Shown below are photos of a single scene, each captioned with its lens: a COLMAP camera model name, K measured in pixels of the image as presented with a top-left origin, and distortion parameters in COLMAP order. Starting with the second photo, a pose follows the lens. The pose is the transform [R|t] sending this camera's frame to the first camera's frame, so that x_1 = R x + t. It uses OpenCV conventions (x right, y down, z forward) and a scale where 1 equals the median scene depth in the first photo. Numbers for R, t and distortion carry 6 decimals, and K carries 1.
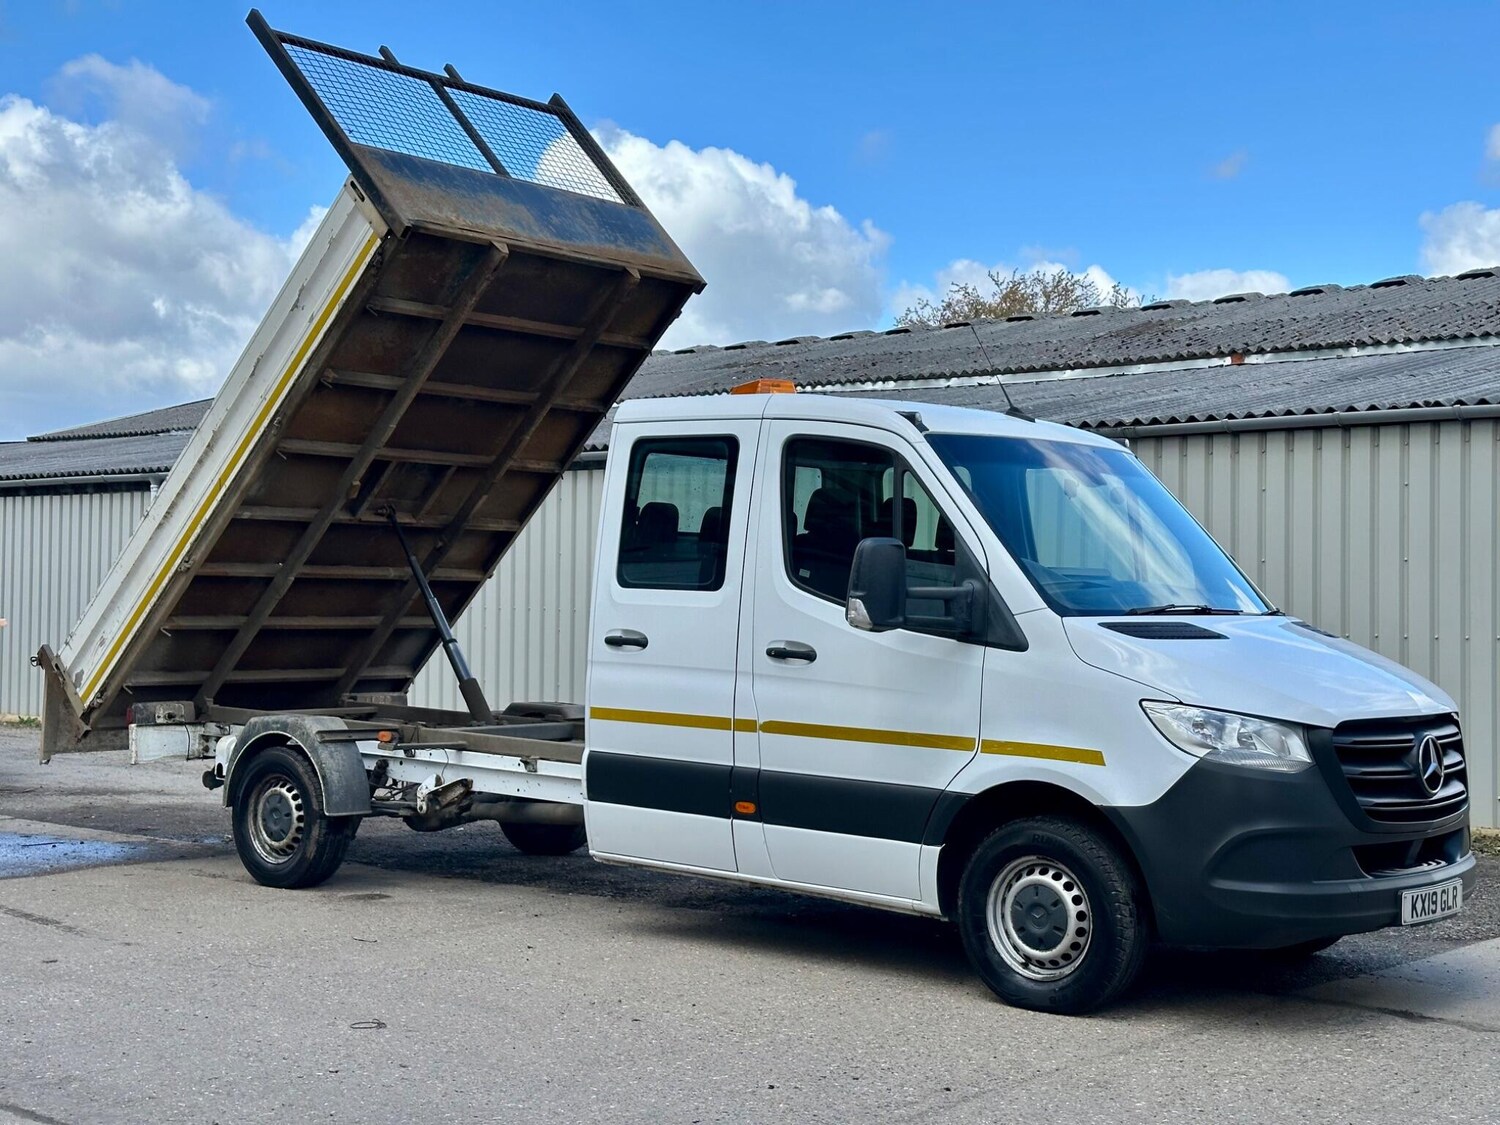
lens RADIAL K [[2022.4, 0, 756.2], [0, 2022.4, 544.1], [0, 0, 1]] dist [0.122349, -0.091464]
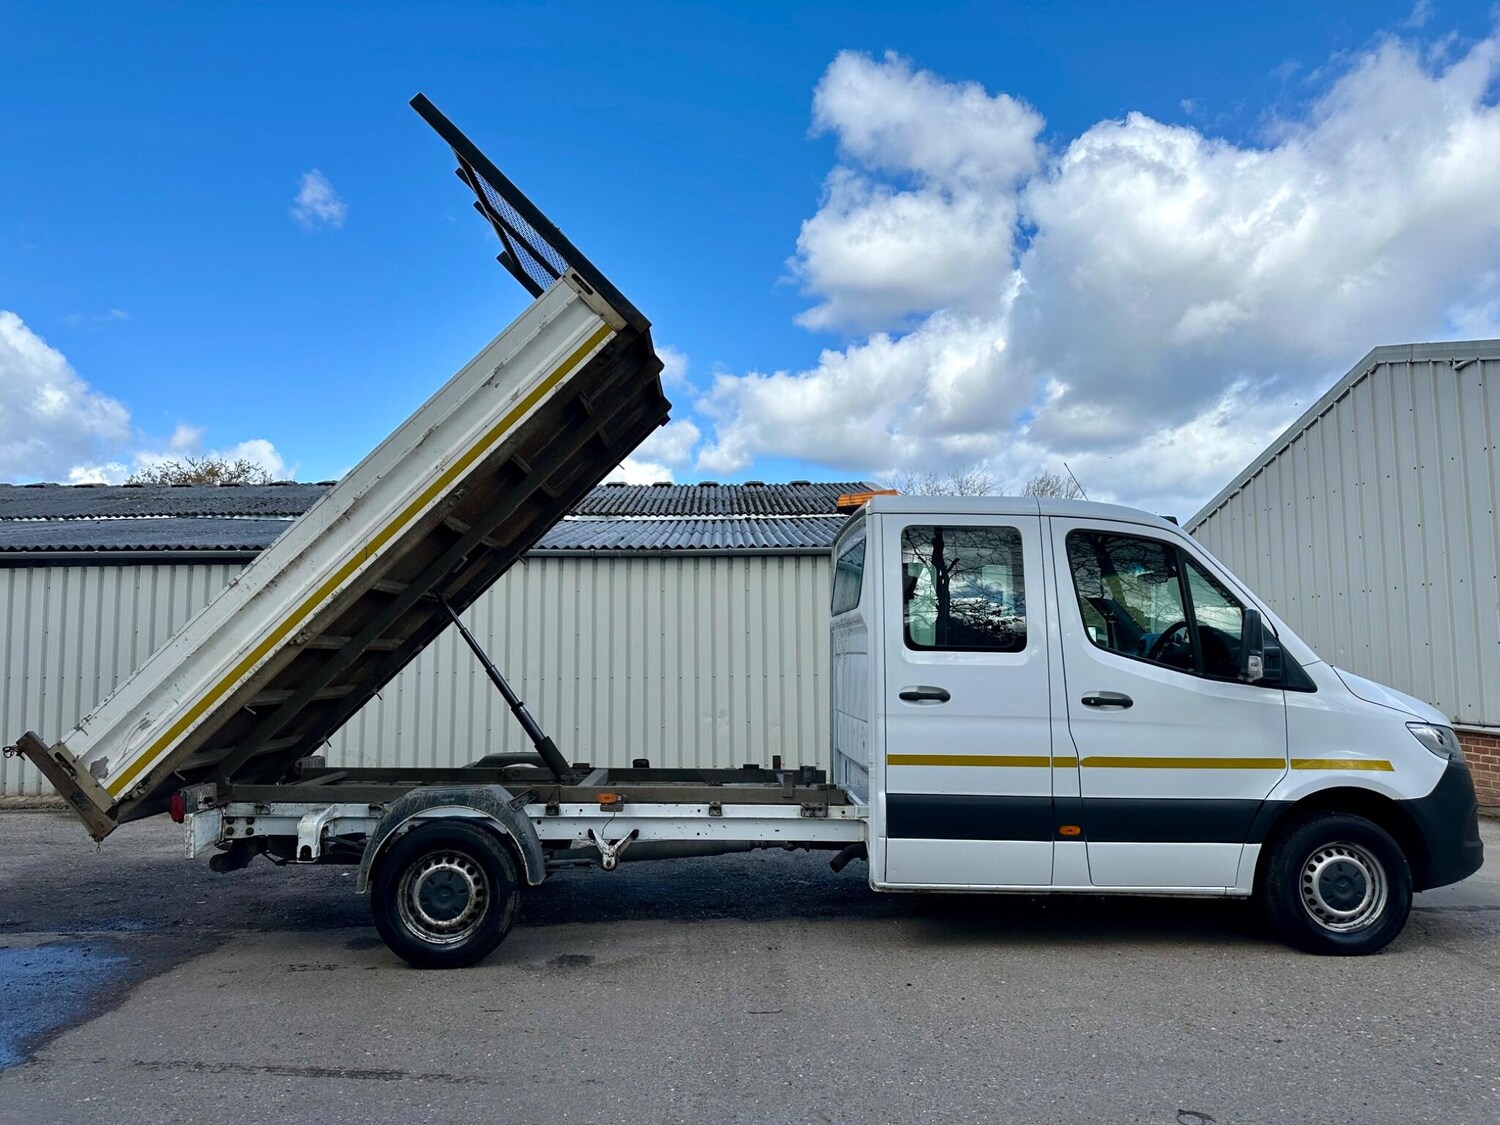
lens RADIAL K [[1029.5, 0, 744.9], [0, 1029.5, 557.4], [0, 0, 1]] dist [0.093824, -0.125598]
pose [[0.754559, 0.043015, 0.654821, -0.487940], [0.001007, 0.997772, -0.066703, 0.006272], [-0.656231, 0.050991, 0.752835, 0.550238]]
